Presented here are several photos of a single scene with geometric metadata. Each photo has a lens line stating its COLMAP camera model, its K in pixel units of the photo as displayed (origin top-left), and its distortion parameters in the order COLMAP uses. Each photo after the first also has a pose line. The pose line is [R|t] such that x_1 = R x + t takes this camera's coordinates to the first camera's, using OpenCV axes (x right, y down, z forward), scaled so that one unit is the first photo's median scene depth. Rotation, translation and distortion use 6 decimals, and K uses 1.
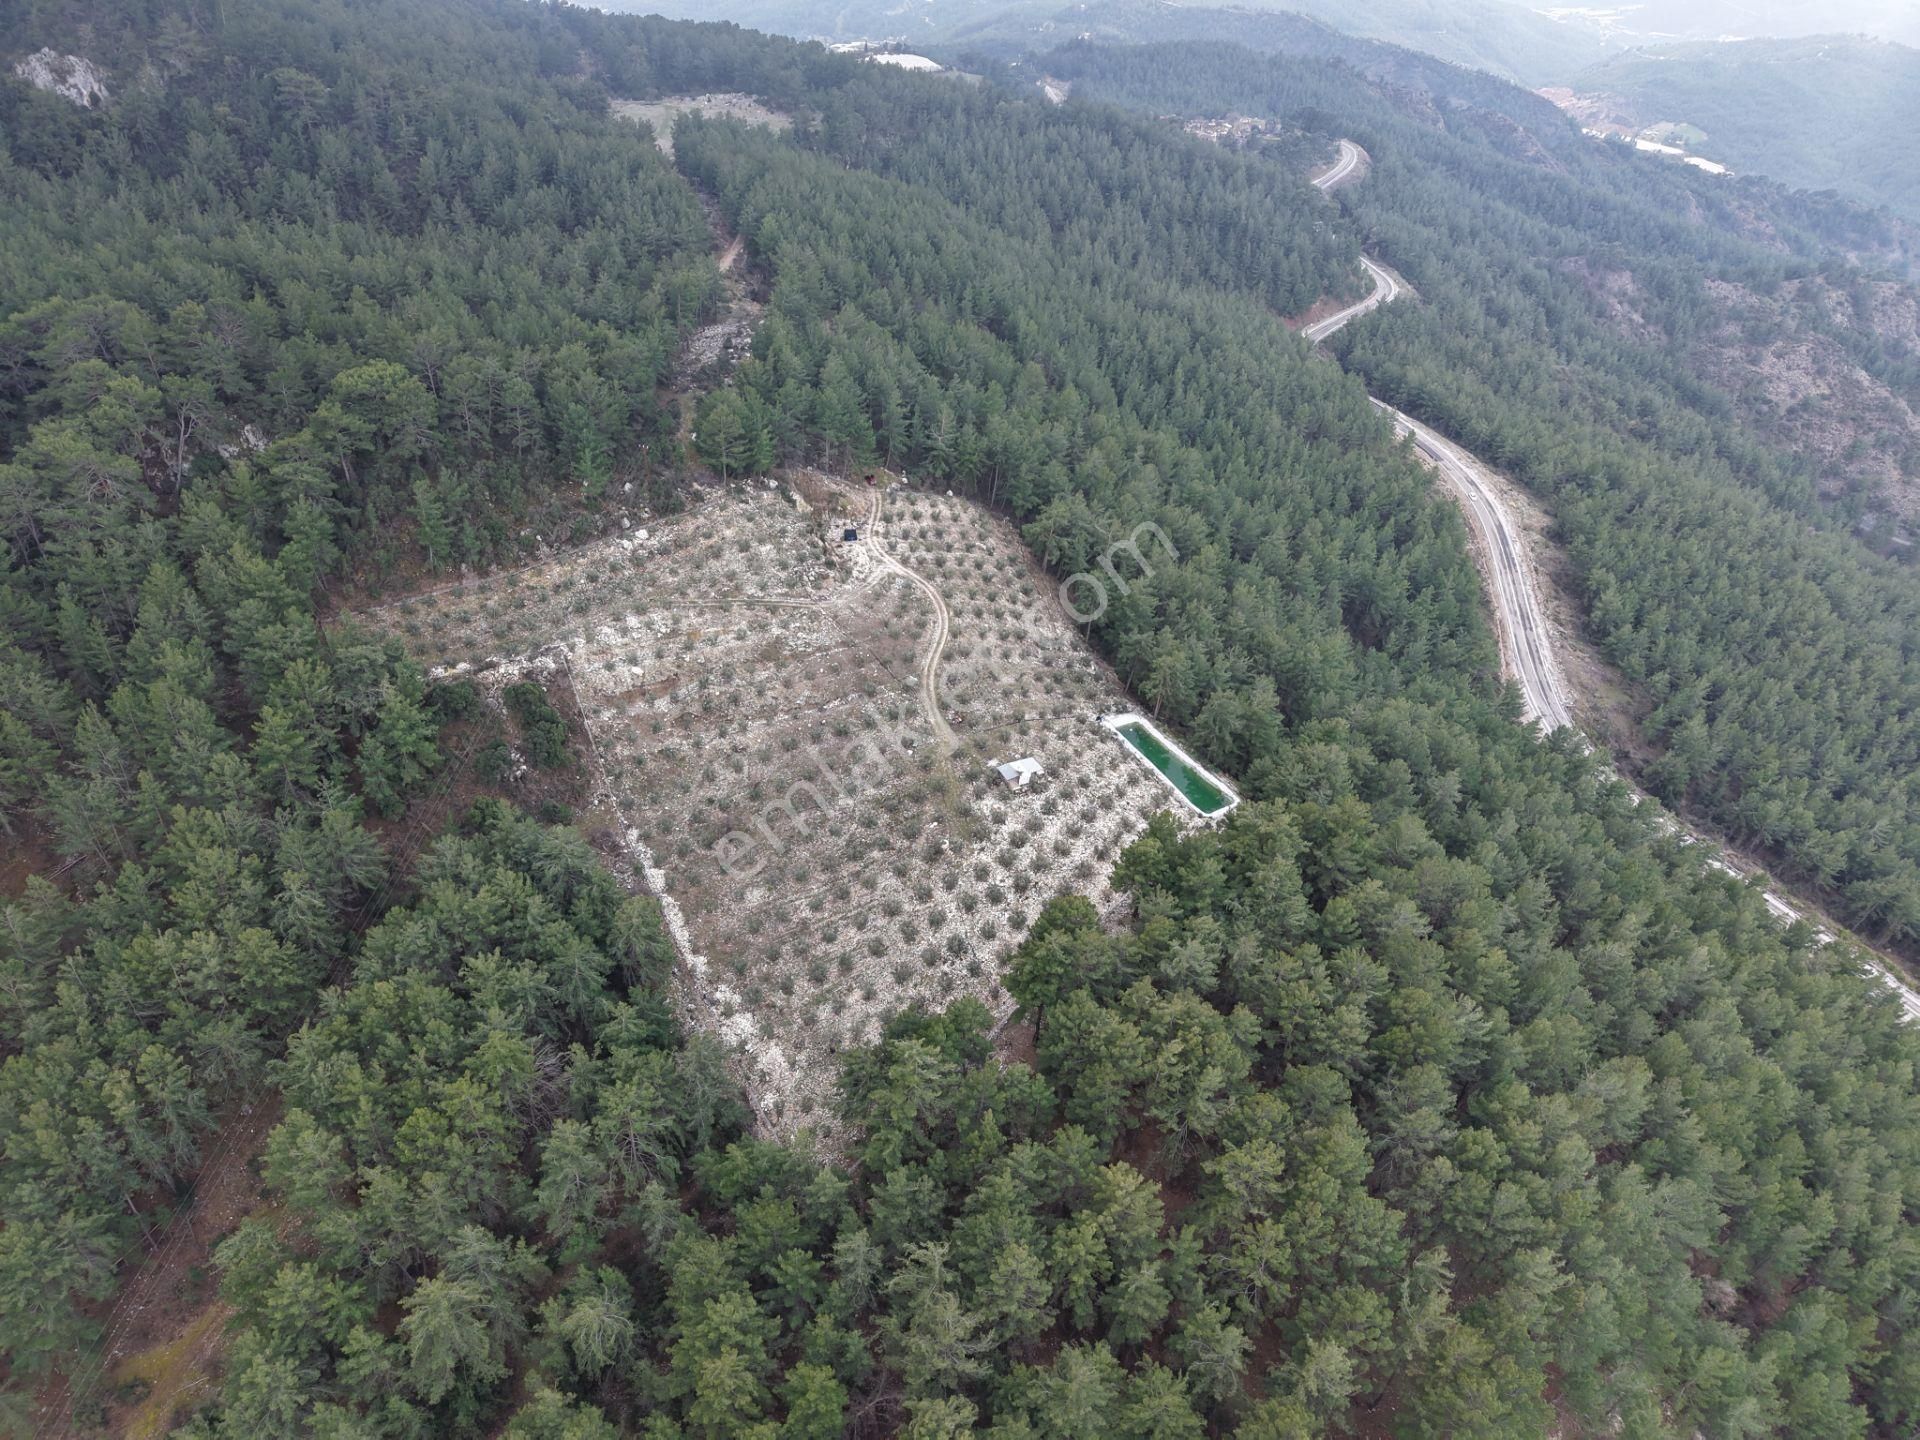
lens RADIAL K [[1250.5, 0, 955.2], [0, 1250.5, 721.2], [0, 0, 1]] dist [0.102425, -0.128756]
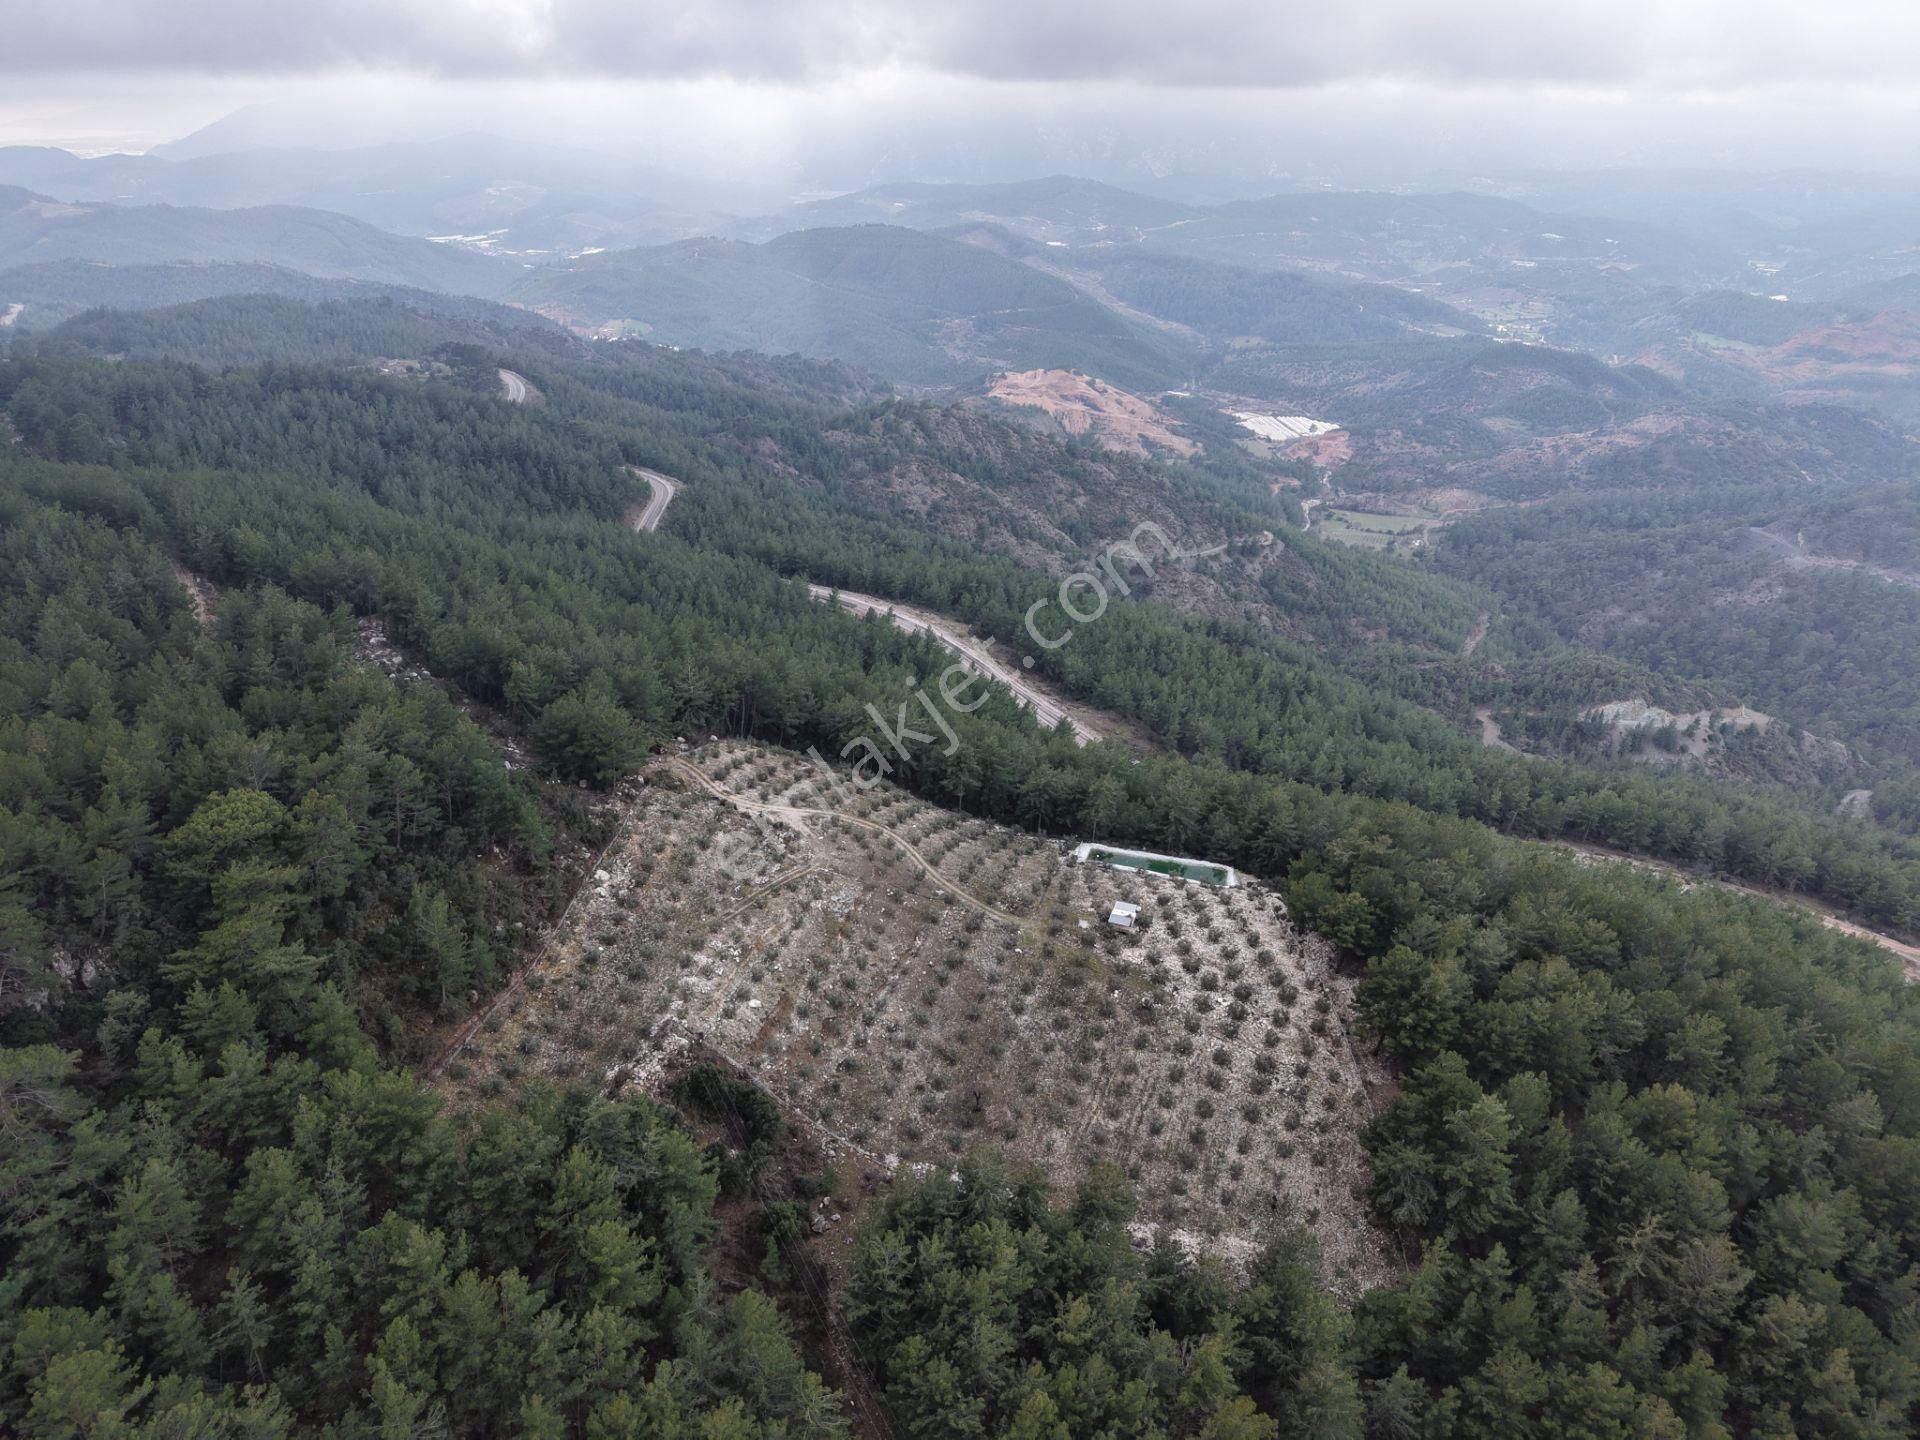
lens RADIAL K [[1251.7, 0, 905.6], [0, 1251.7, 719.8], [0, 0, 1]] dist [0.022807, -0.078597]
pose [[0.727324, -0.320050, 0.607098, -0.609637], [0.410814, 0.911646, -0.011566, -0.158008], [-0.549756, 0.257816, 0.794543, 0.197221]]
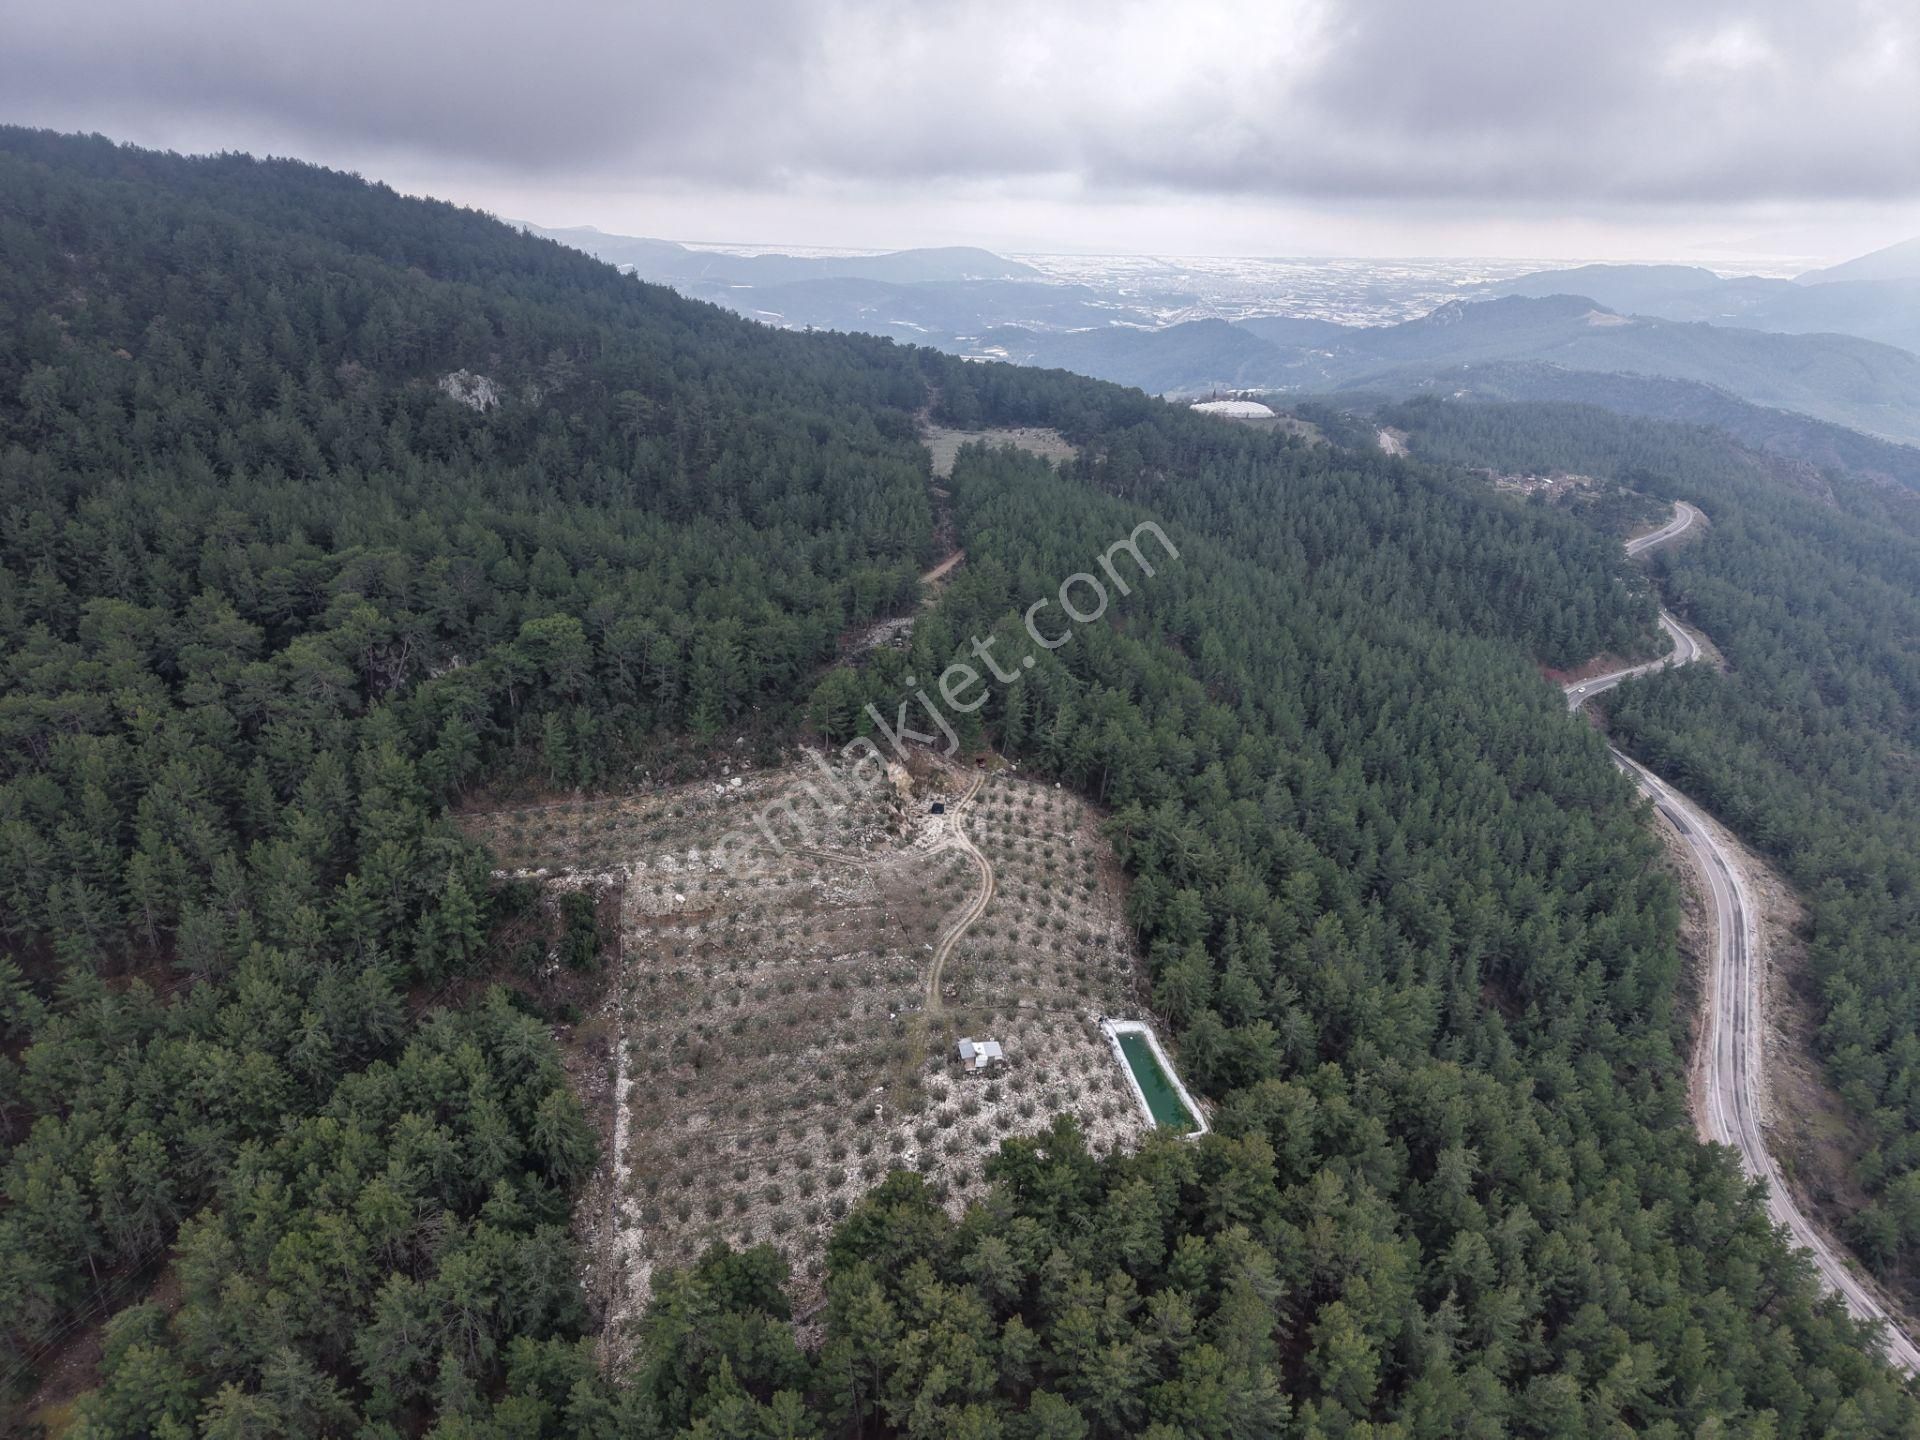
lens RADIAL K [[1262.6, 0, 957.8], [0, 1262.6, 717.1], [0, 0, 1]] dist [0.084014, -0.110693]
pose [[0.952460, 0.112812, -0.283006, 0.265742], [-0.175738, 0.962238, -0.207881, -0.003854], [0.248868, 0.247733, 0.936319, -0.023154]]
